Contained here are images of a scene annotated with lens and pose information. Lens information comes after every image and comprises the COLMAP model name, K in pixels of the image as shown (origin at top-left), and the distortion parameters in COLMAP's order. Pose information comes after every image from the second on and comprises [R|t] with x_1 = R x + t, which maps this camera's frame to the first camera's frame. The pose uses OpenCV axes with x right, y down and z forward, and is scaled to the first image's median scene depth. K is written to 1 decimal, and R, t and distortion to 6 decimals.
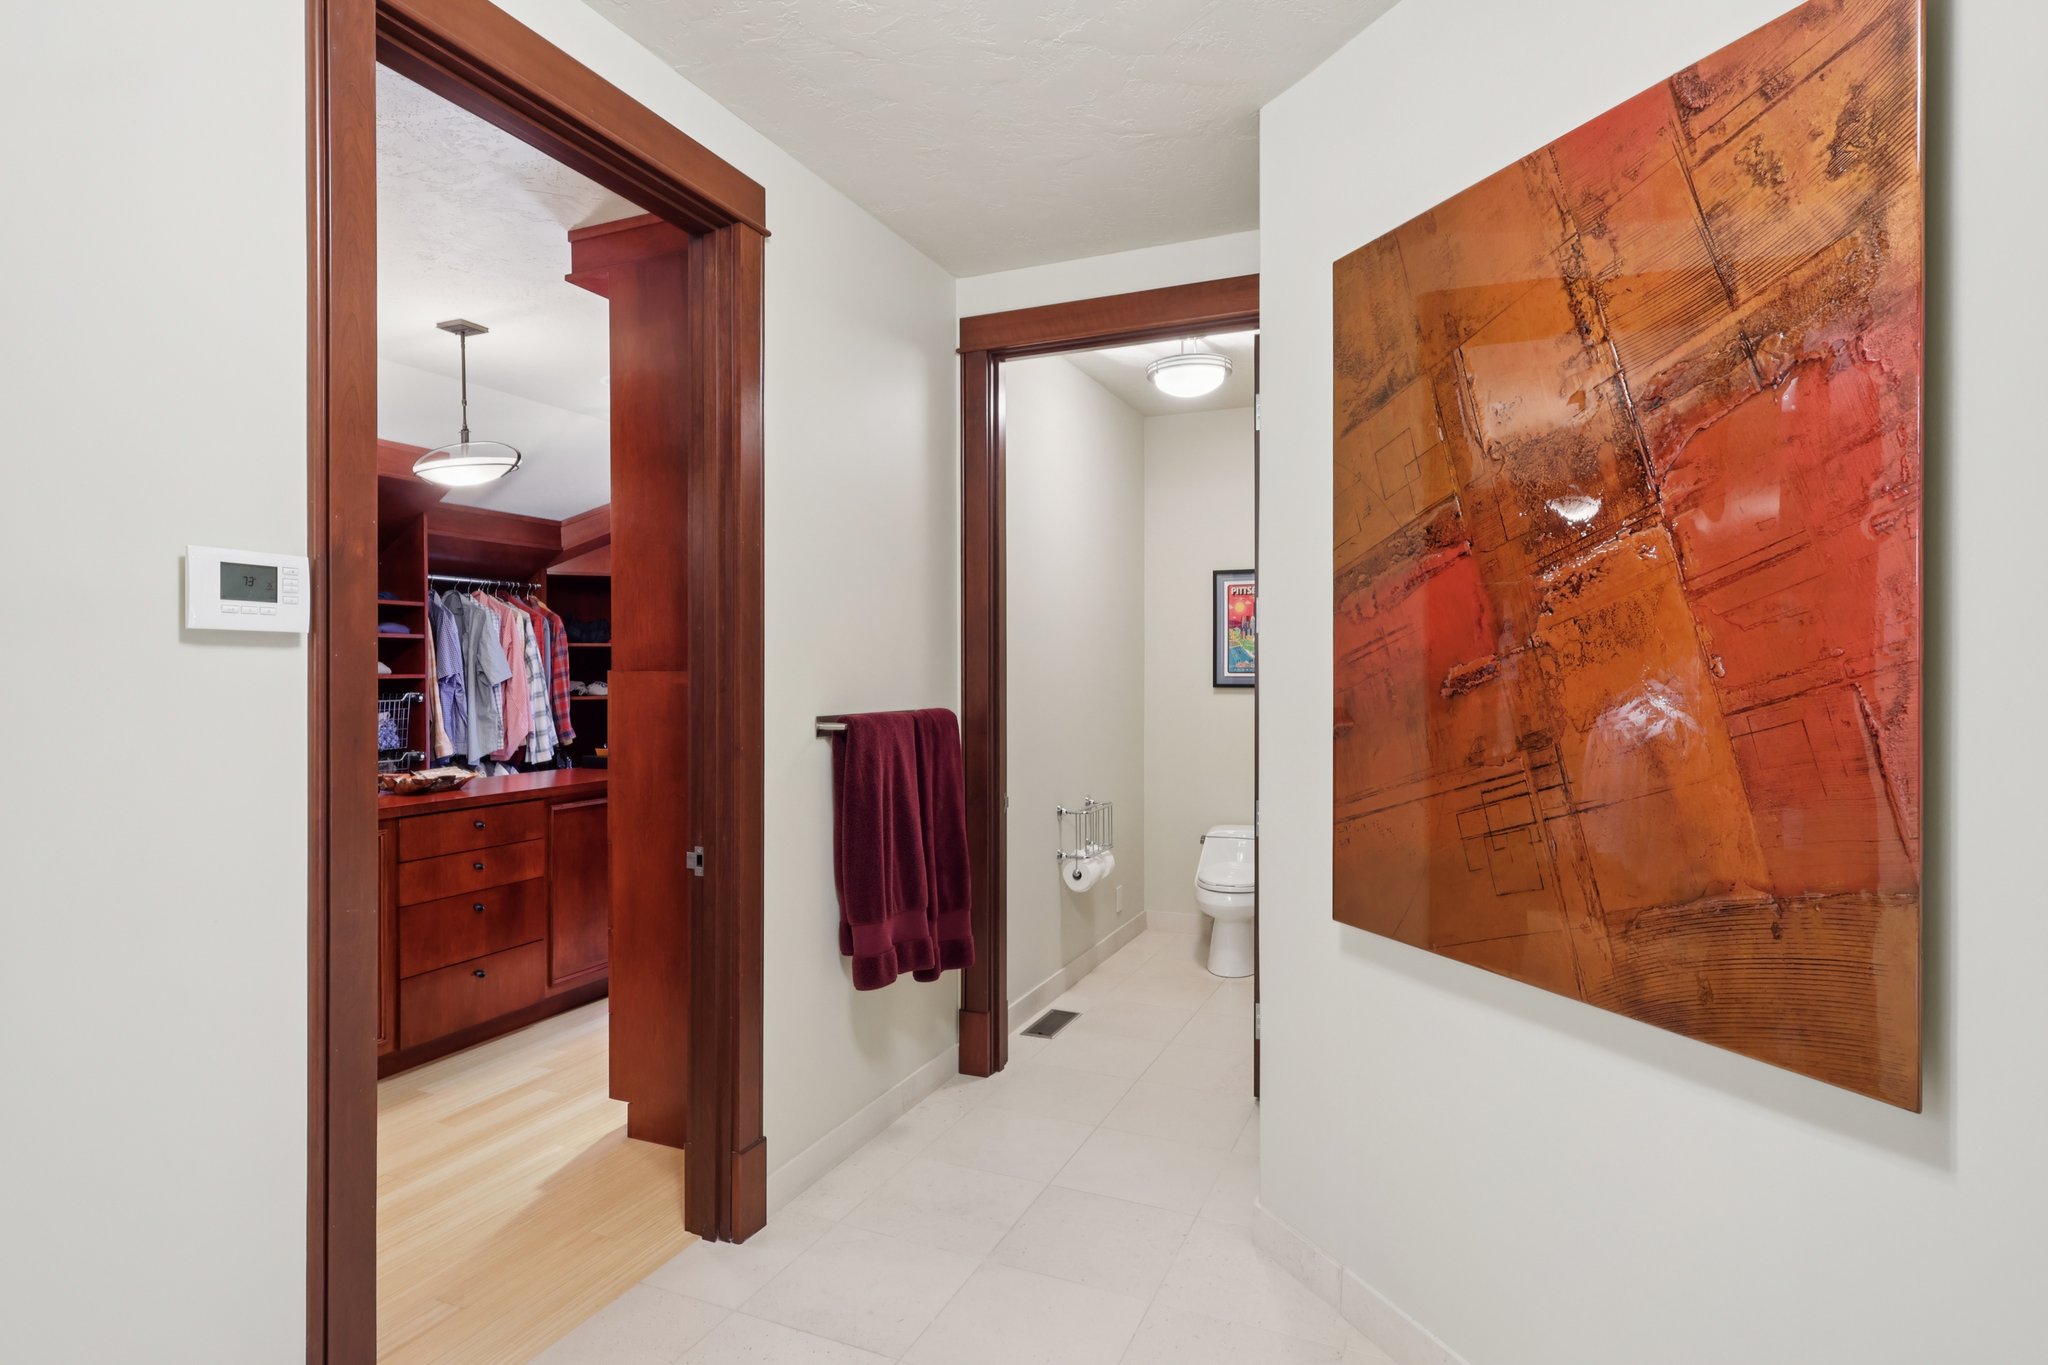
lens RADIAL K [[1138.7, 0, 1035.5], [0, 1138.7, 676.3], [0, 0, 1]] dist [-0.002381, 0.000593]
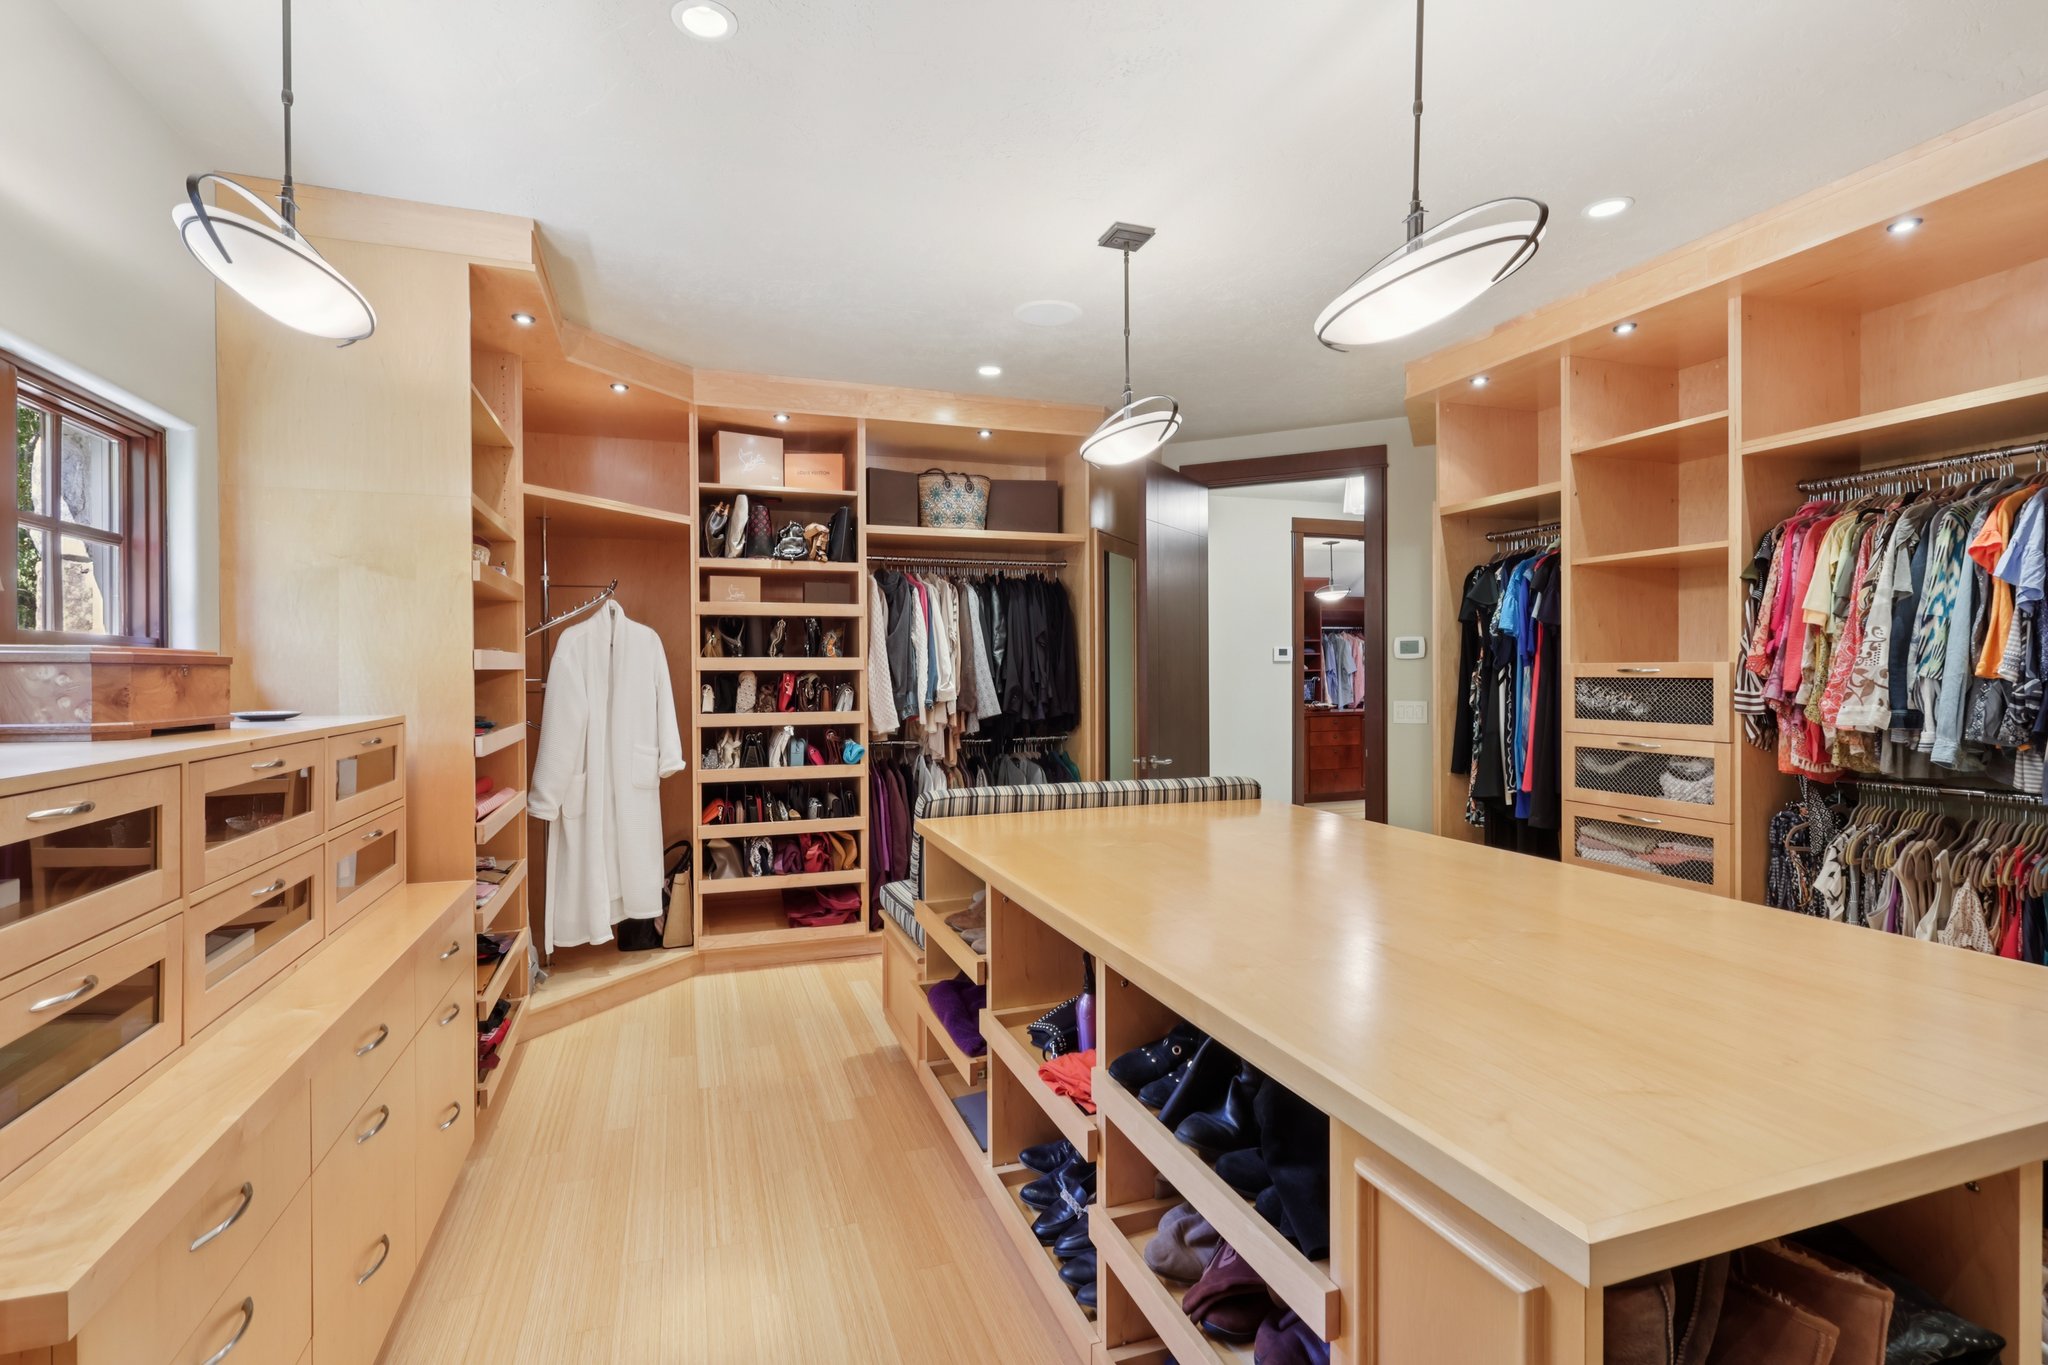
lens RADIAL K [[948.2, 0, 1029.5], [0, 948.2, 675.0], [0, 0, 1]] dist [-0.004649, -0.000274]
pose [[0.695163, 0.003166, -0.718845, 0.488327], [0.000048, 0.999990, 0.004451, 0.001257], [0.718852, -0.003129, 0.695156, -0.858096]]
